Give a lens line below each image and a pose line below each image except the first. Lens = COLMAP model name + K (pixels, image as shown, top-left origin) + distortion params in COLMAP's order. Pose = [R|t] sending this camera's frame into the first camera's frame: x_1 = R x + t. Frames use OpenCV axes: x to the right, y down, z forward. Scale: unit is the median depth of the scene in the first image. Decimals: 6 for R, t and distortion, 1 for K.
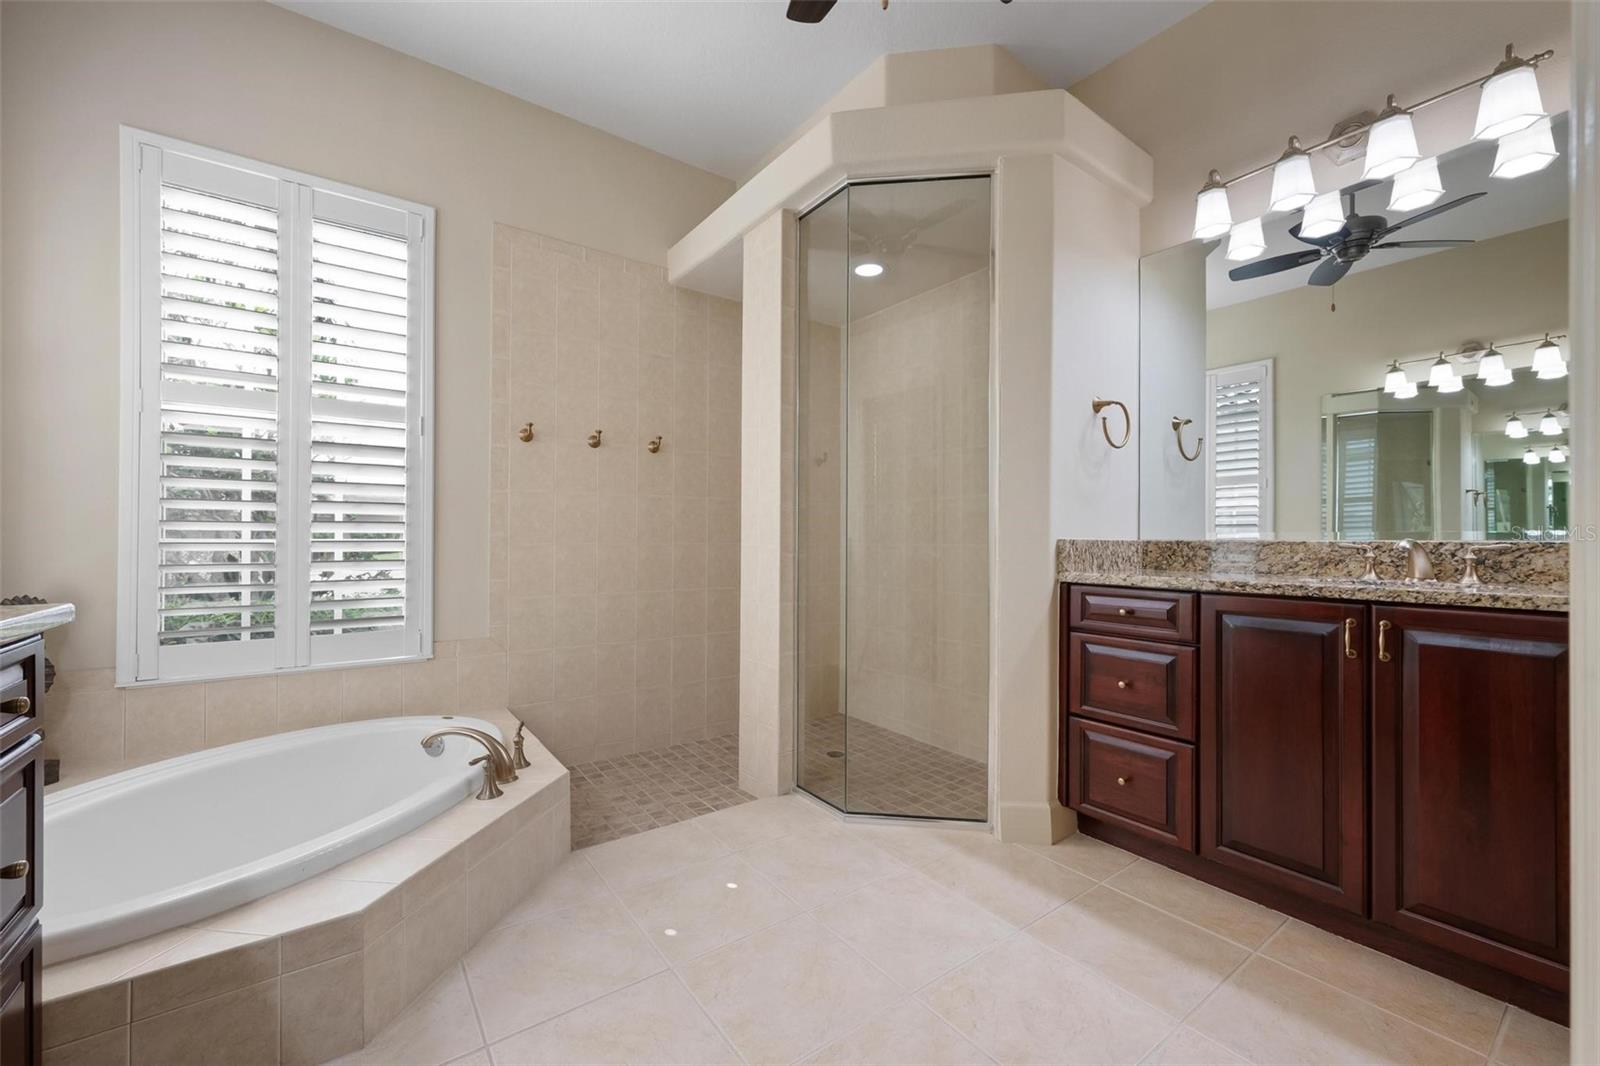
lens RADIAL K [[642.9, 0, 800.0], [0, 642.9, 533.0], [0, 0, 1]] dist [-0.001958, -0.000380]
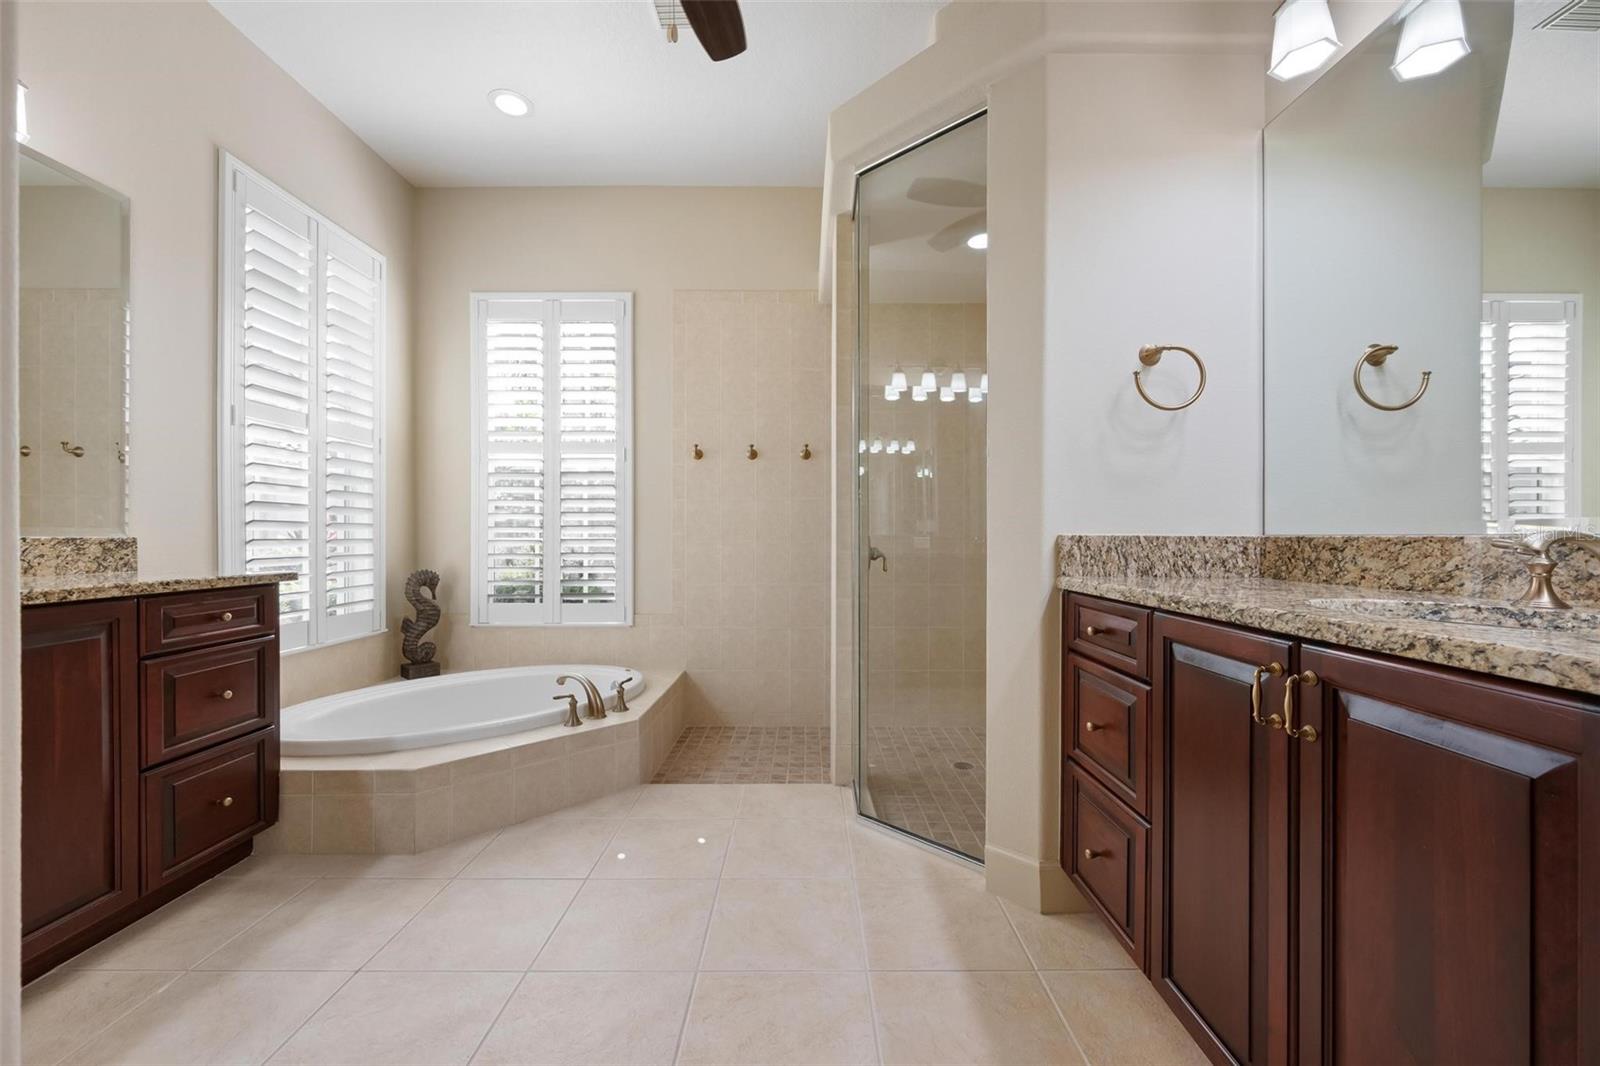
lens RADIAL K [[625.0, 0, 800.0], [0, 625.0, 533.0], [0, 0, 1]] dist [0.000583, -0.004882]
pose [[0.805396, -0.007482, -0.592690, 0.573052], [0.008451, 0.999964, -0.001139, 0.005110], [0.592677, -0.004091, 0.805430, 0.176197]]
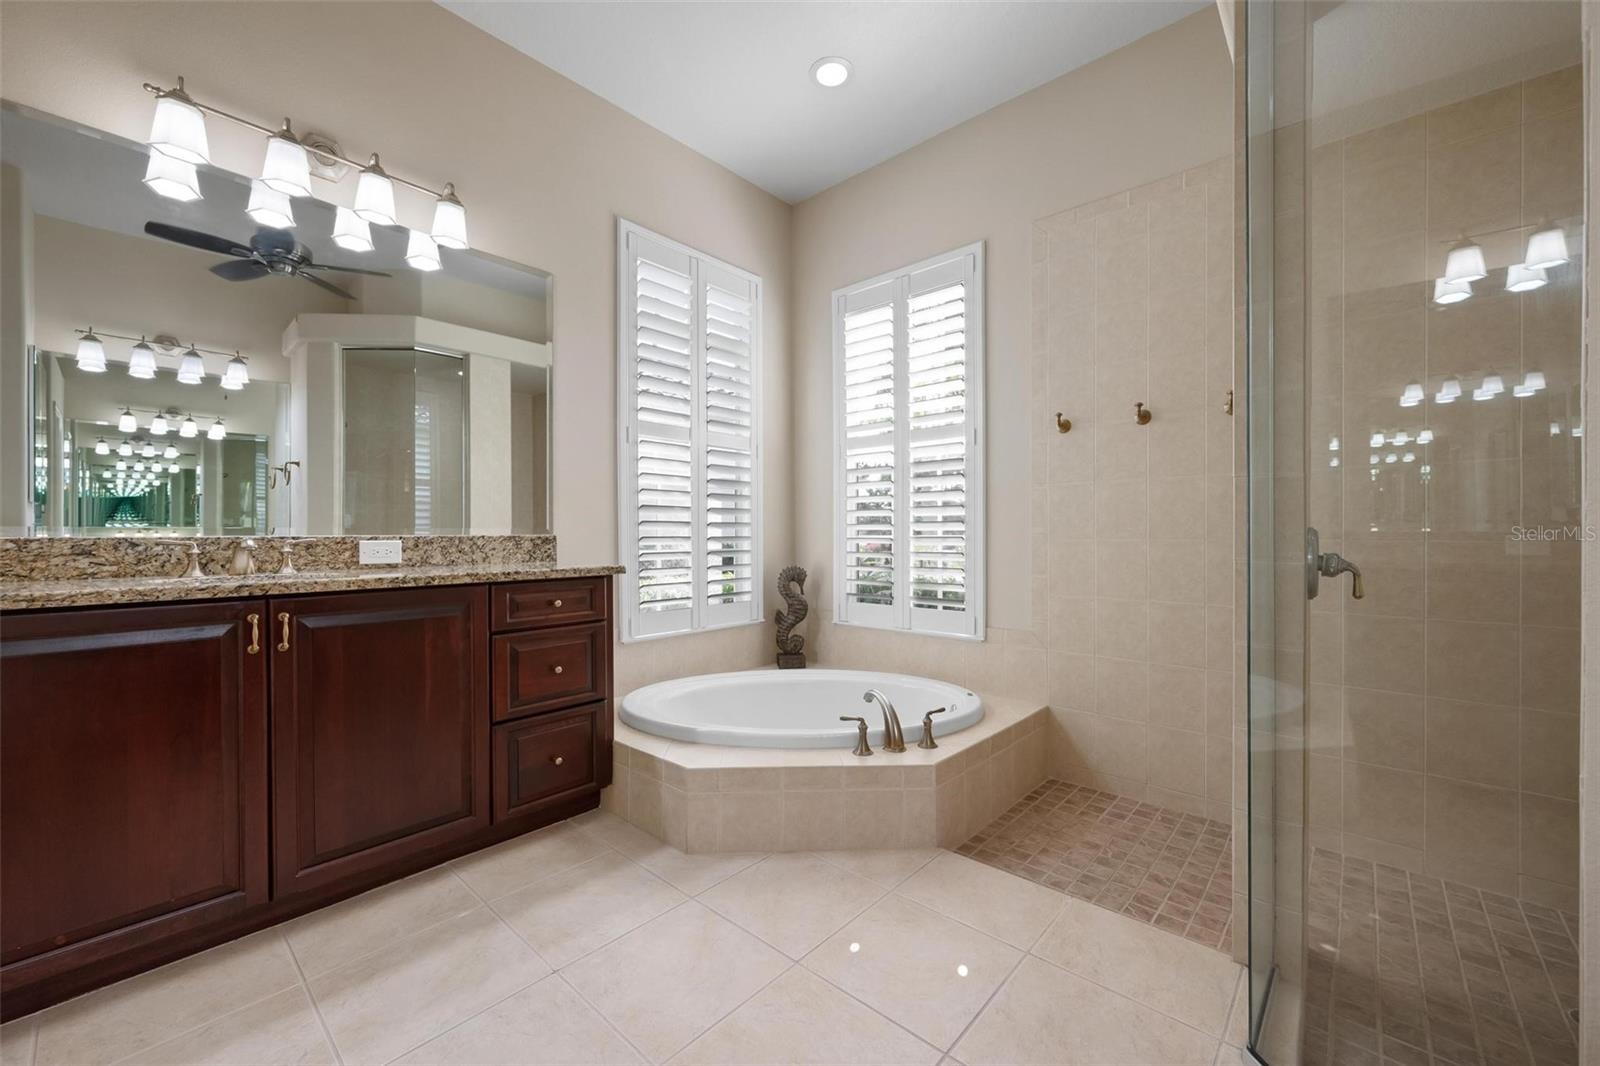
lens RADIAL K [[625.0, 0, 800.0], [0, 625.0, 533.0], [0, 0, 1]] dist [0.000583, -0.004882]
pose [[0.207878, -0.006482, -0.978133, 0.504074], [0.011373, 0.999926, -0.004209, 0.007794], [0.978089, -0.010250, 0.207937, 0.535866]]
